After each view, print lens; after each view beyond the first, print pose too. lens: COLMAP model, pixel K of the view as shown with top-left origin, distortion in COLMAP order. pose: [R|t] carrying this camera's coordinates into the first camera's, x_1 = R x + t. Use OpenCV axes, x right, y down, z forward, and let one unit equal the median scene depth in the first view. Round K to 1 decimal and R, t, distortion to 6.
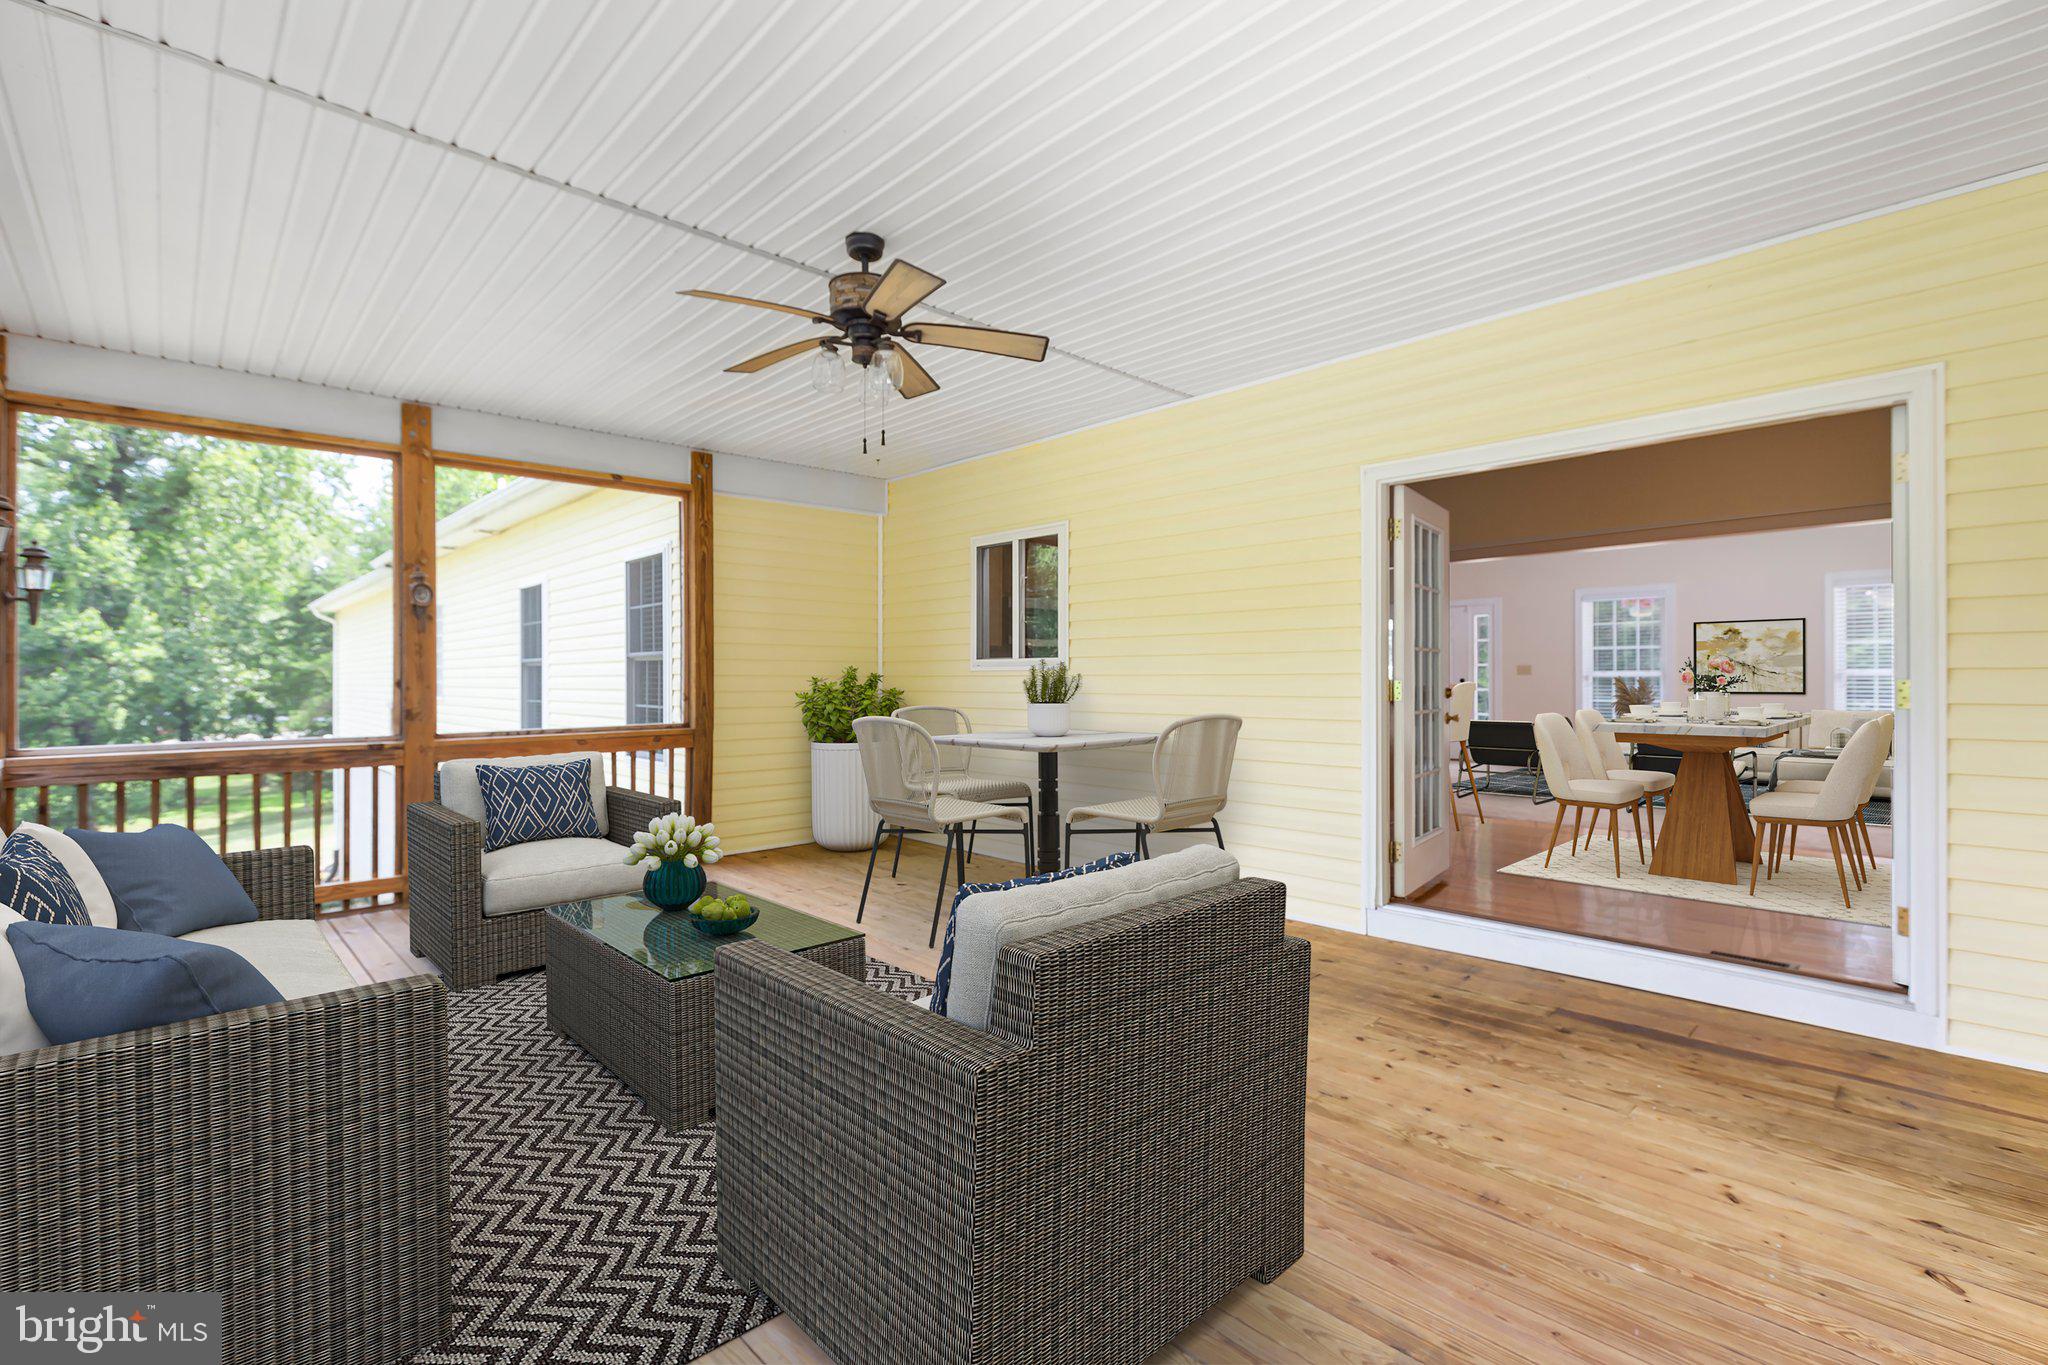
lens RADIAL K [[930.9, 0, 1024.8], [0, 930.9, 672.6], [0, 0, 1]] dist [0.000667, 0.000721]
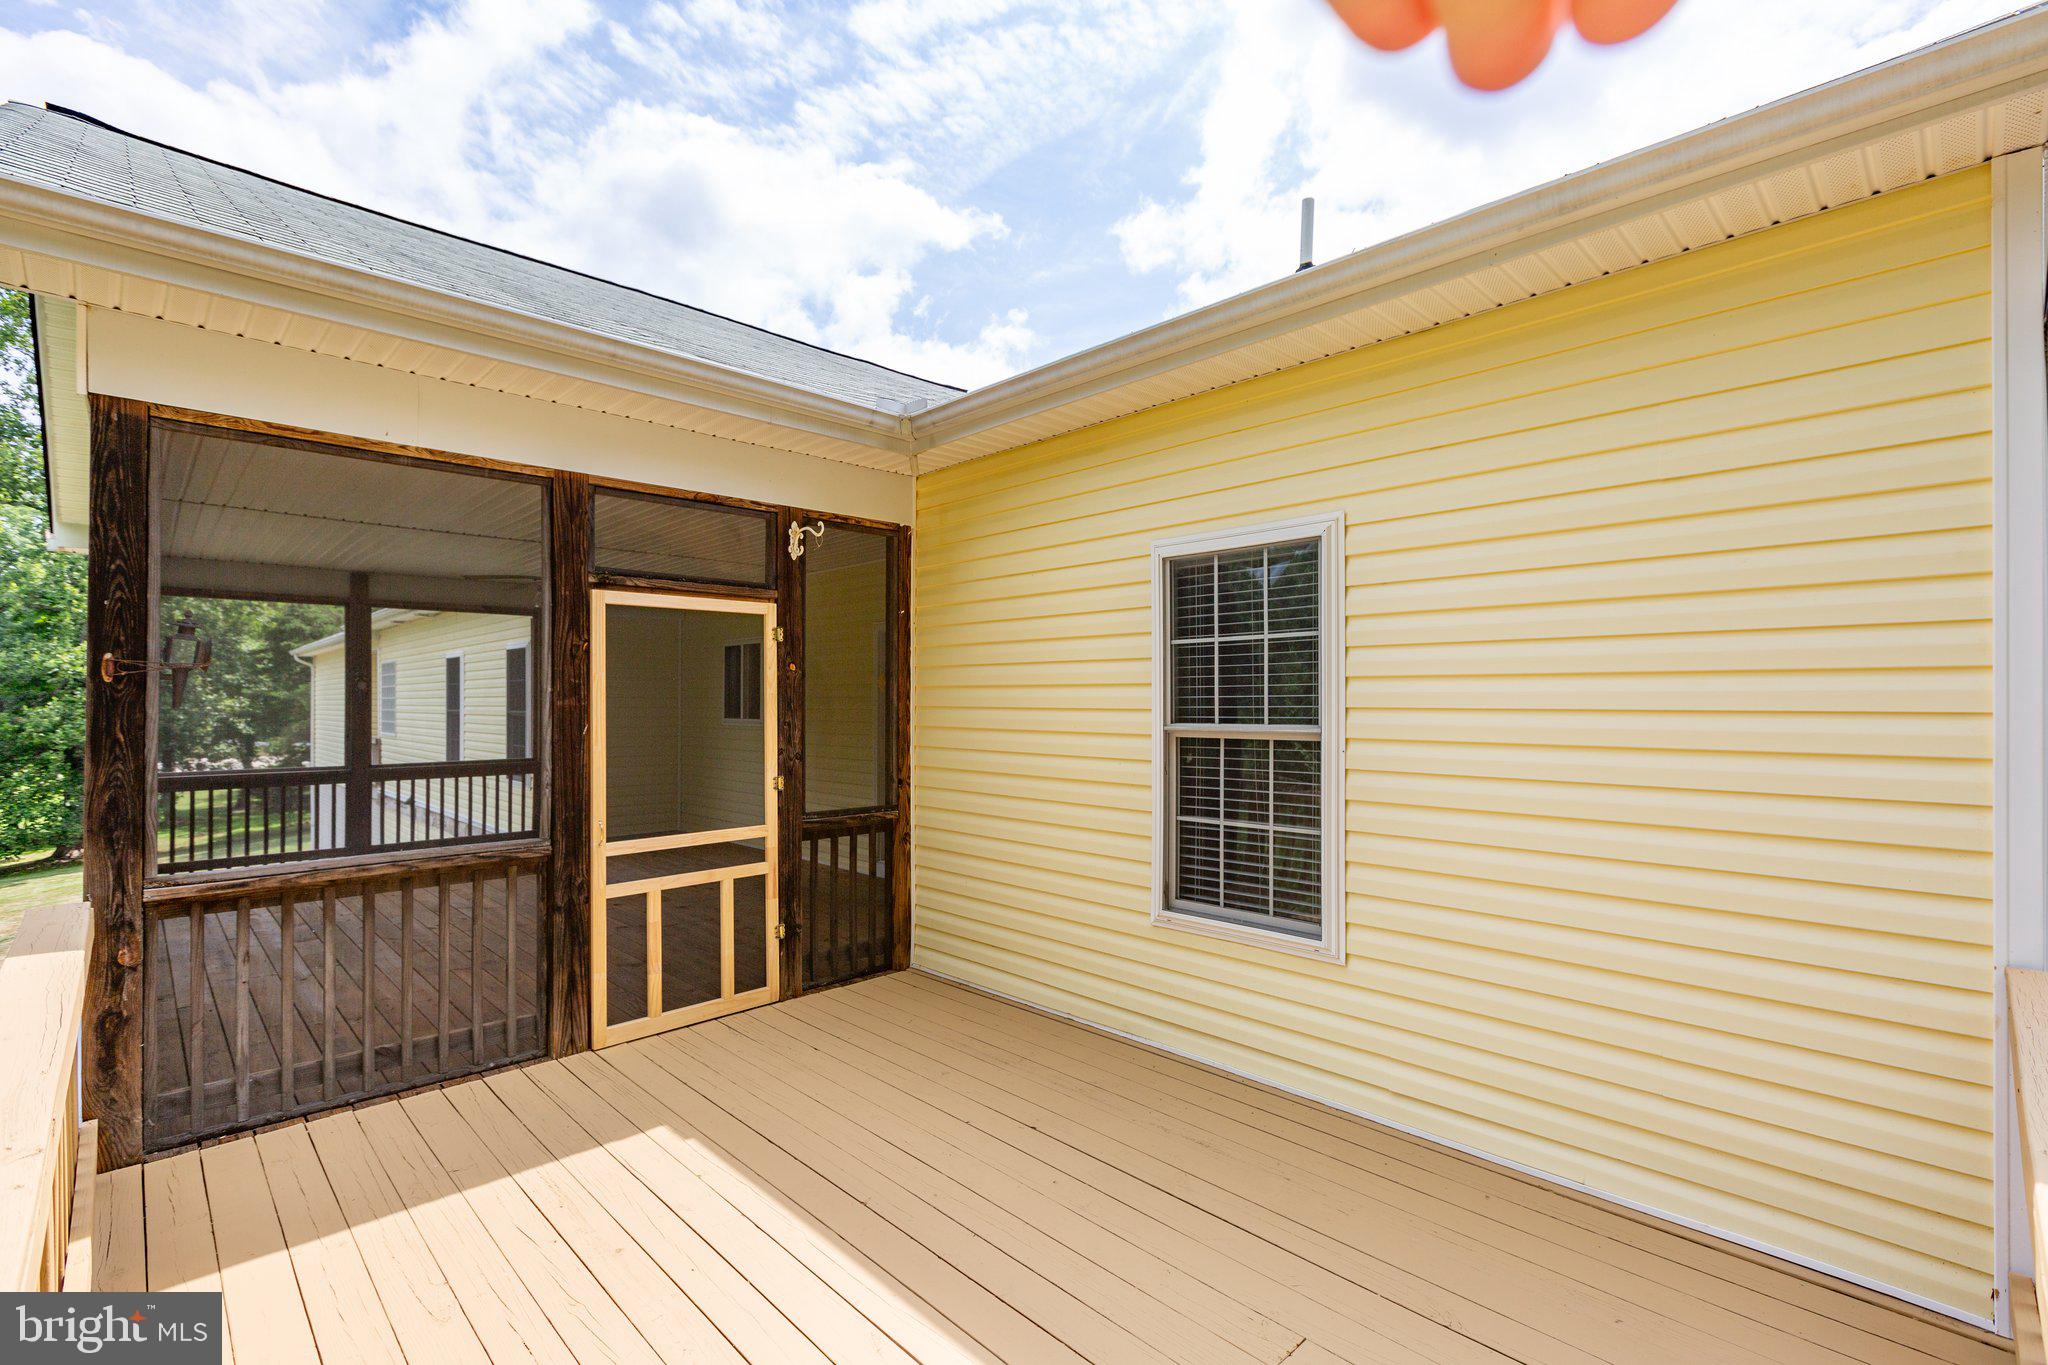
lens RADIAL K [[930.9, 0, 1028.5], [0, 930.9, 697.8], [0, 0, 1]] dist [0.000667, 0.000721]
pose [[0.999828, 0.005661, 0.017647, 0.068234], [-0.005631, 0.999983, -0.001750, -0.007686], [-0.017656, 0.001650, 0.999843, -0.091499]]
